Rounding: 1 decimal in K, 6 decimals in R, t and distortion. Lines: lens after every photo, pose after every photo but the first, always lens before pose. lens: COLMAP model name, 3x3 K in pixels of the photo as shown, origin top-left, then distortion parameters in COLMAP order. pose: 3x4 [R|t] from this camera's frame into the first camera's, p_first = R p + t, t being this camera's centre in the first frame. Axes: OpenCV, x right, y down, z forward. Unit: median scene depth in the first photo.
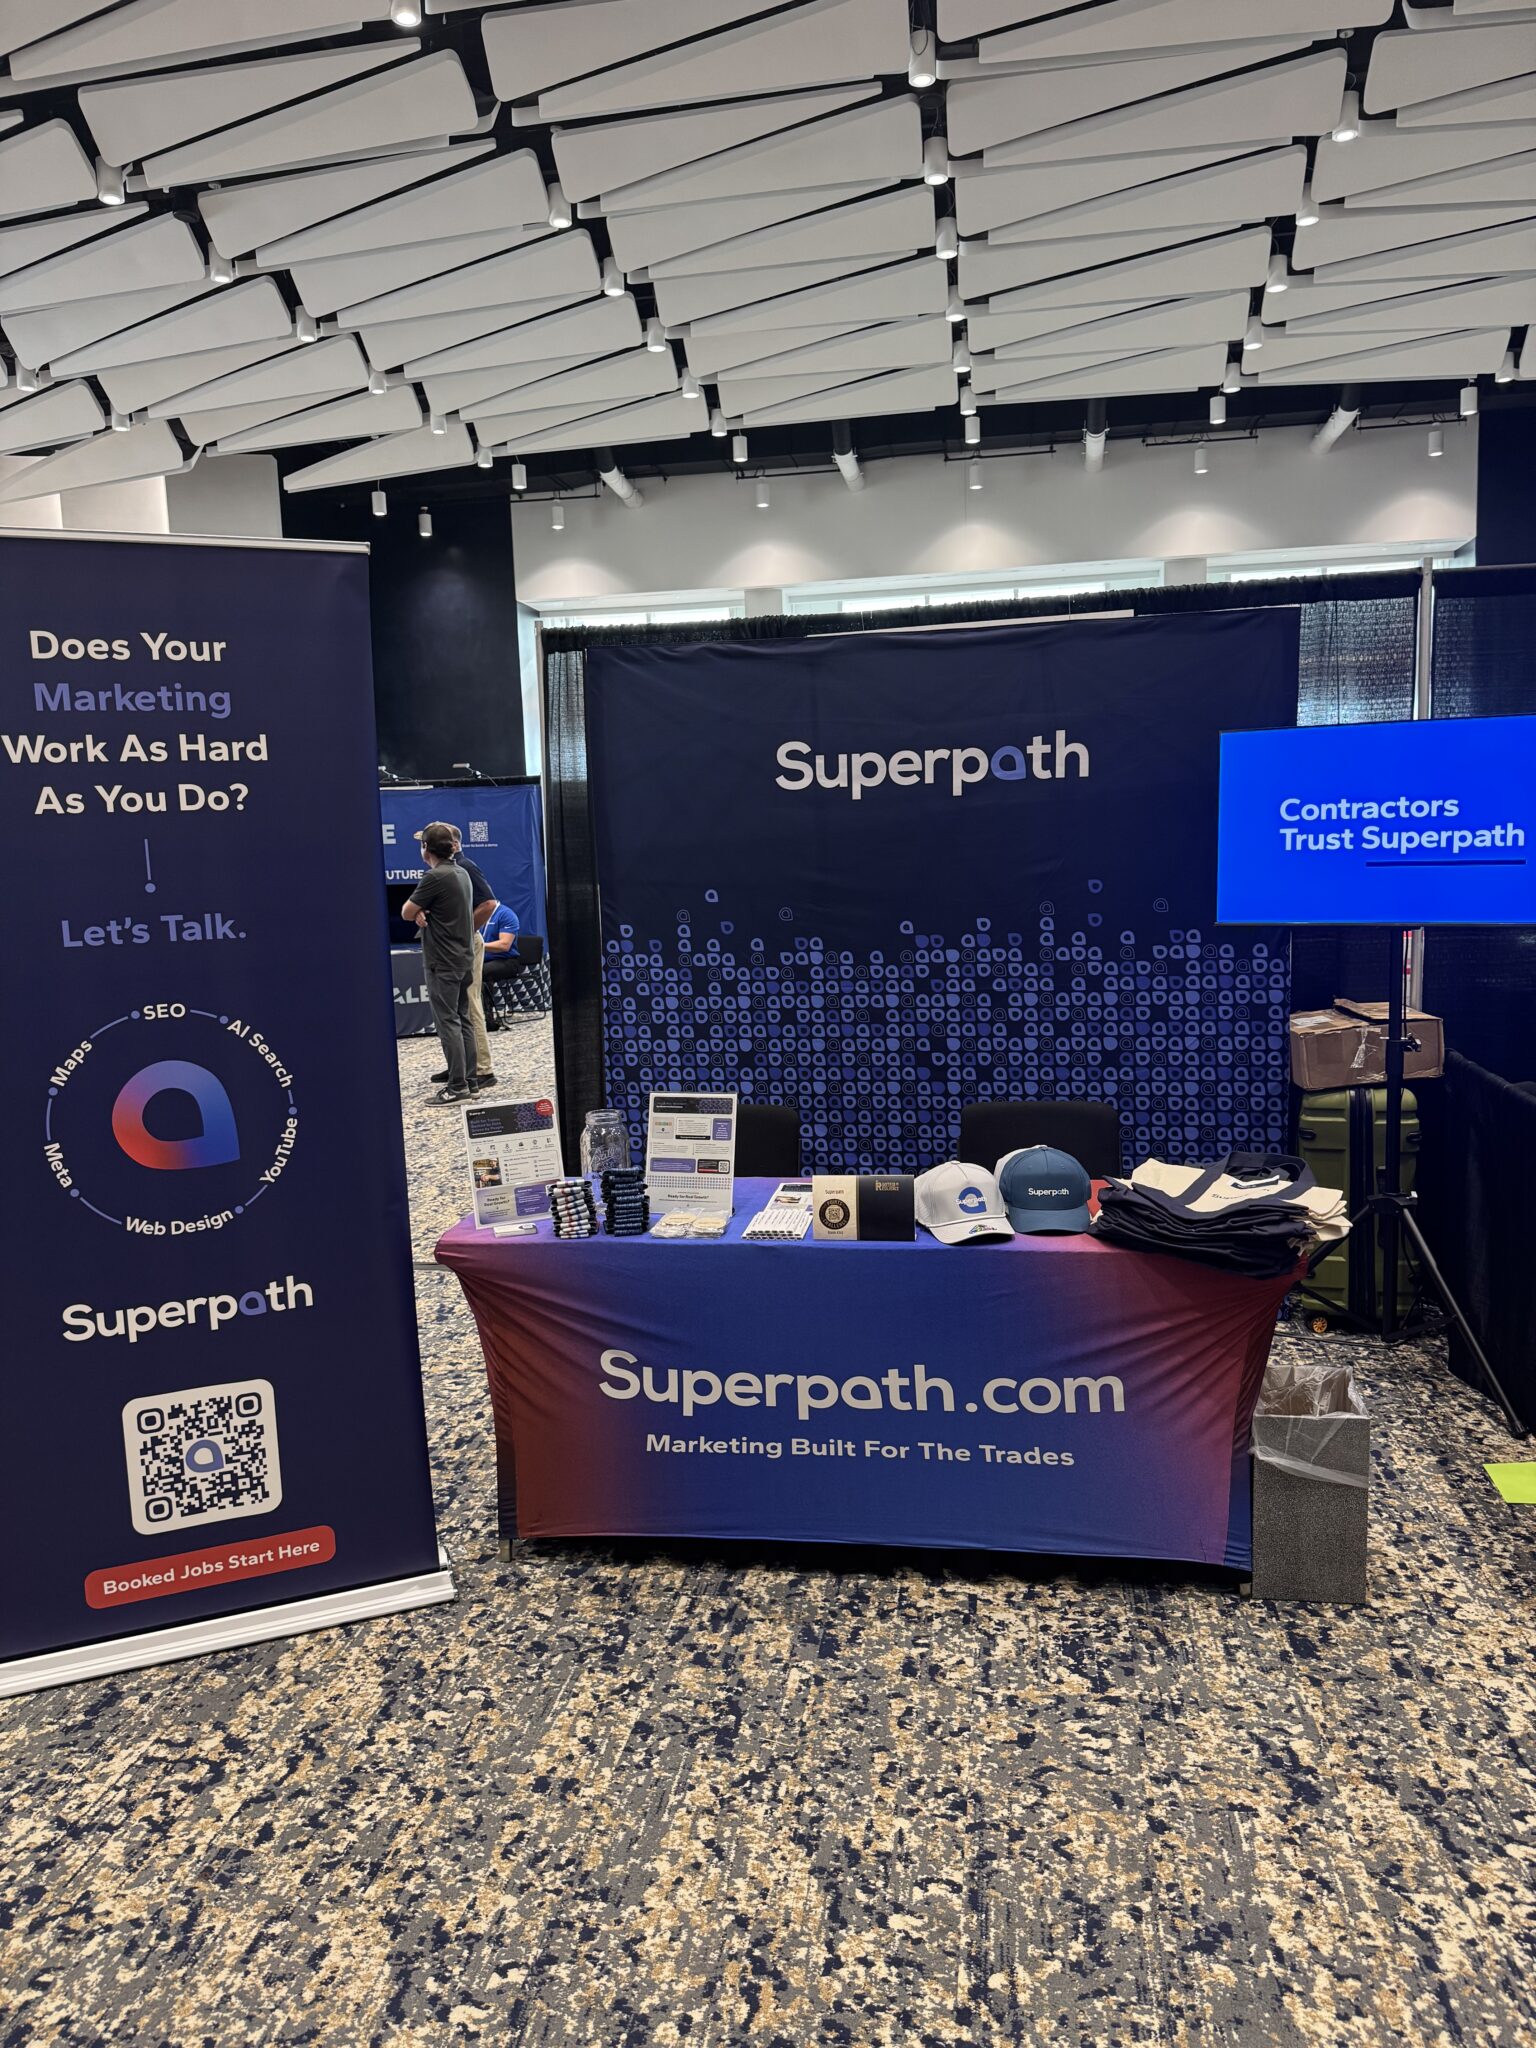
lens RADIAL K [[1448.2, 0, 767.6], [0, 1448.2, 1026.7], [0, 0, 1]] dist [0.004286, -0.011904]
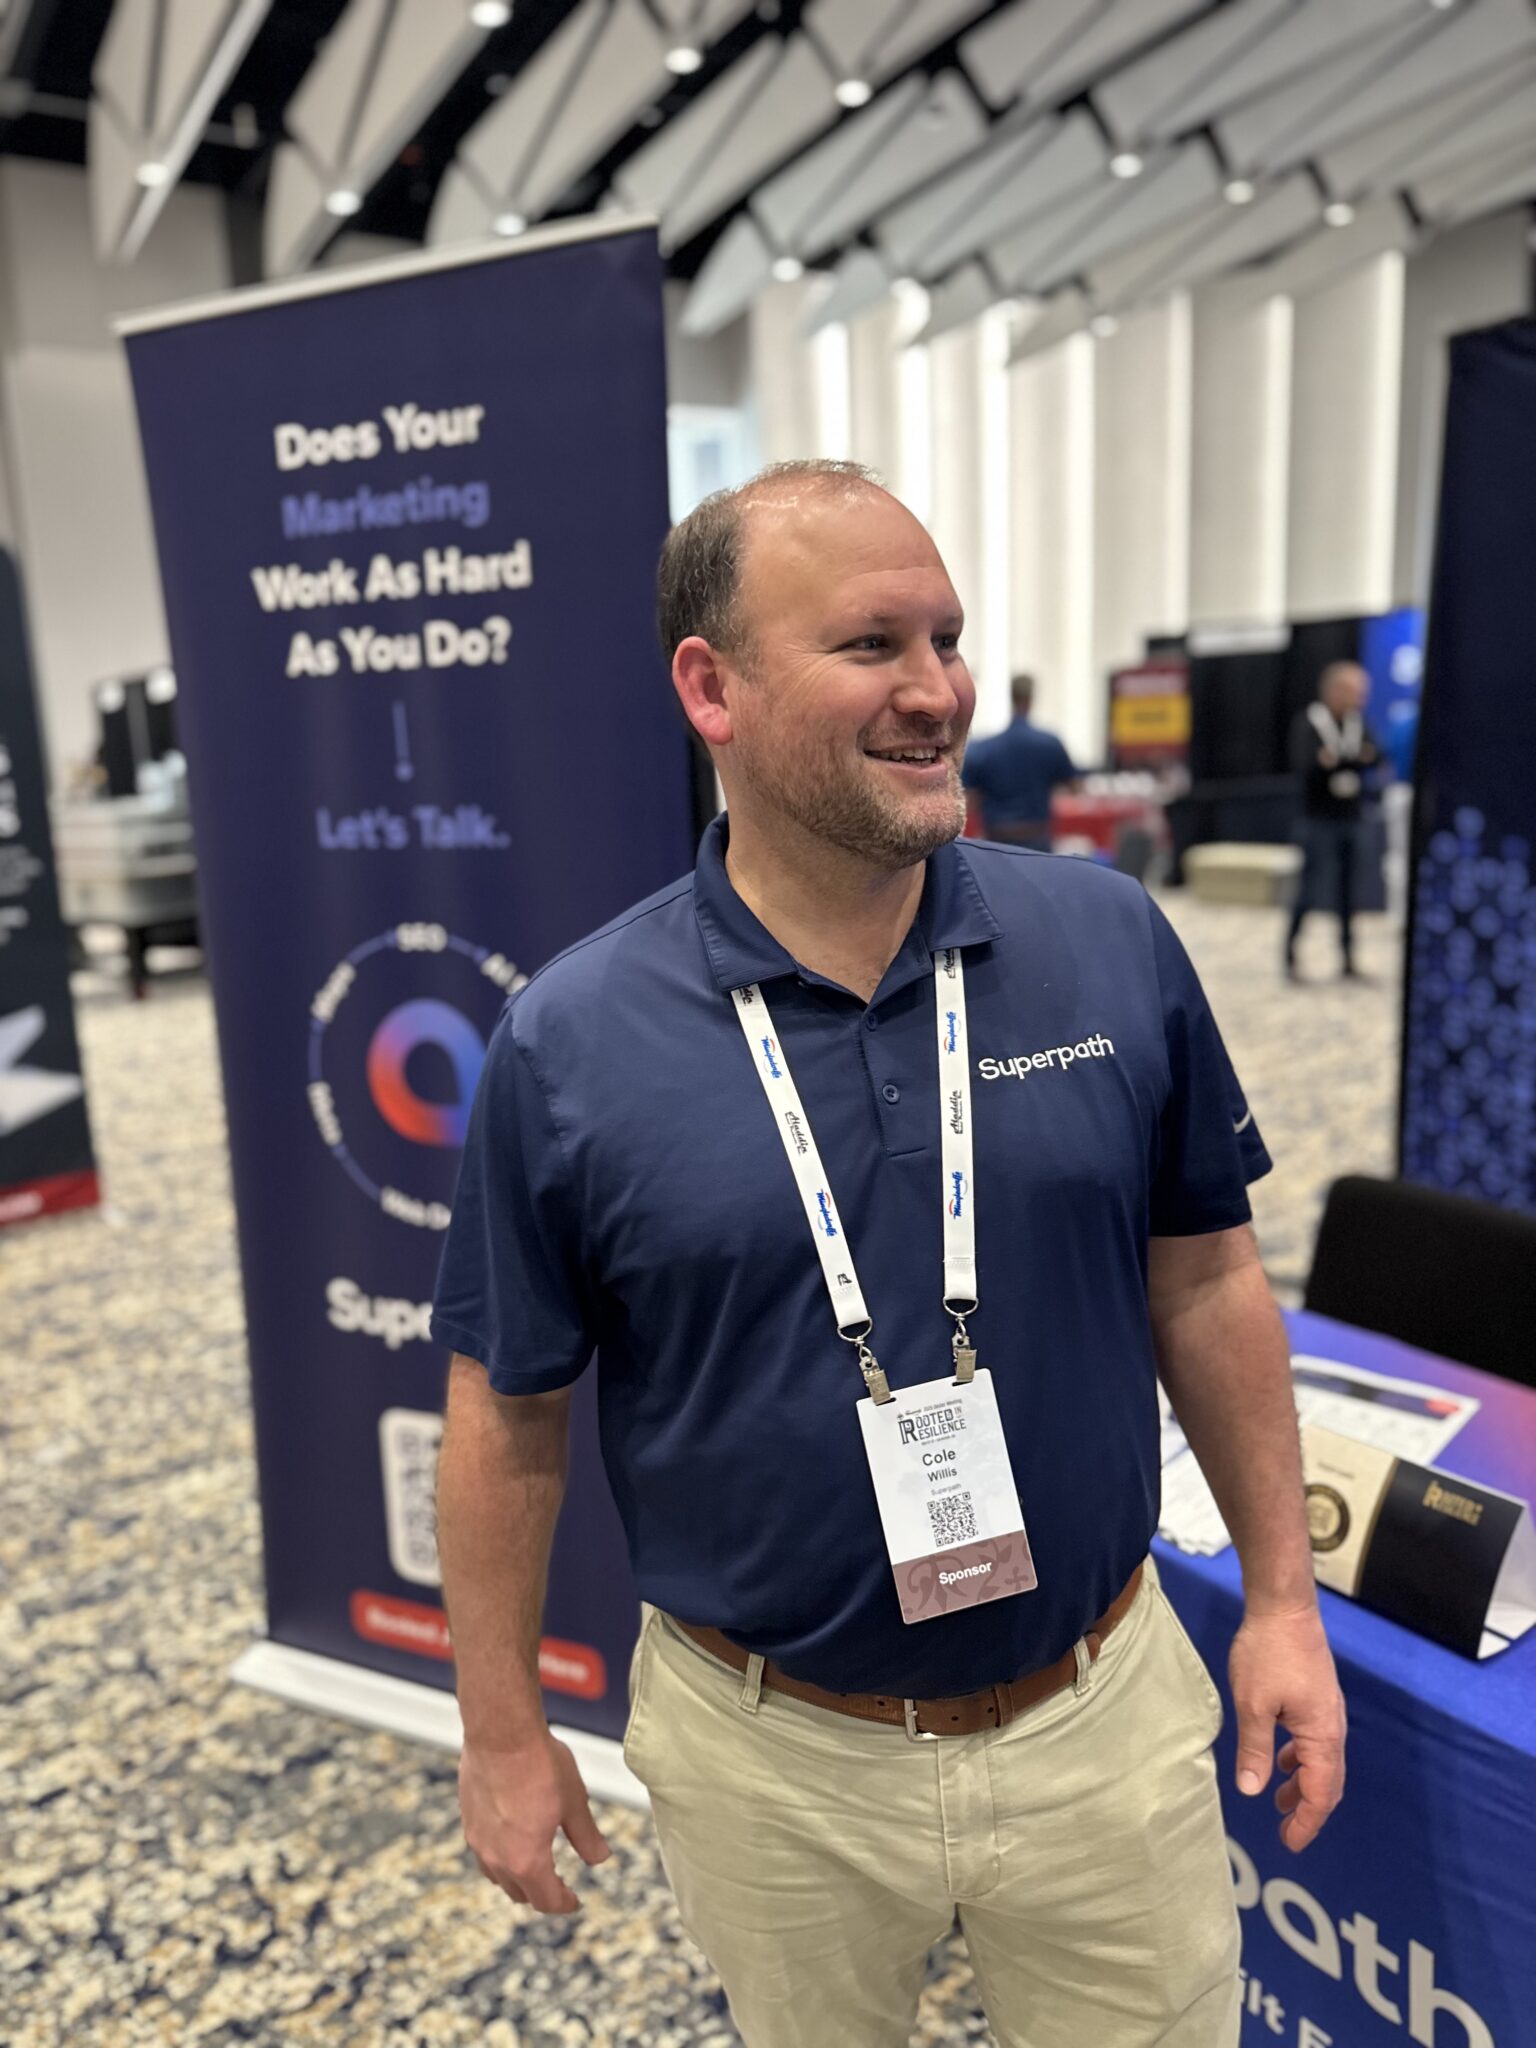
lens RADIAL K [[1448.2, 0, 769.8], [0, 1448.2, 1019.8], [0, 0, 1]] dist [0.004286, -0.011904]
pose [[0.686431, 0.146654, -0.712253, 0.250147], [-0.067284, 0.988060, 0.138599, -0.085322], [0.724076, -0.047215, 0.688103, 0.621224]]
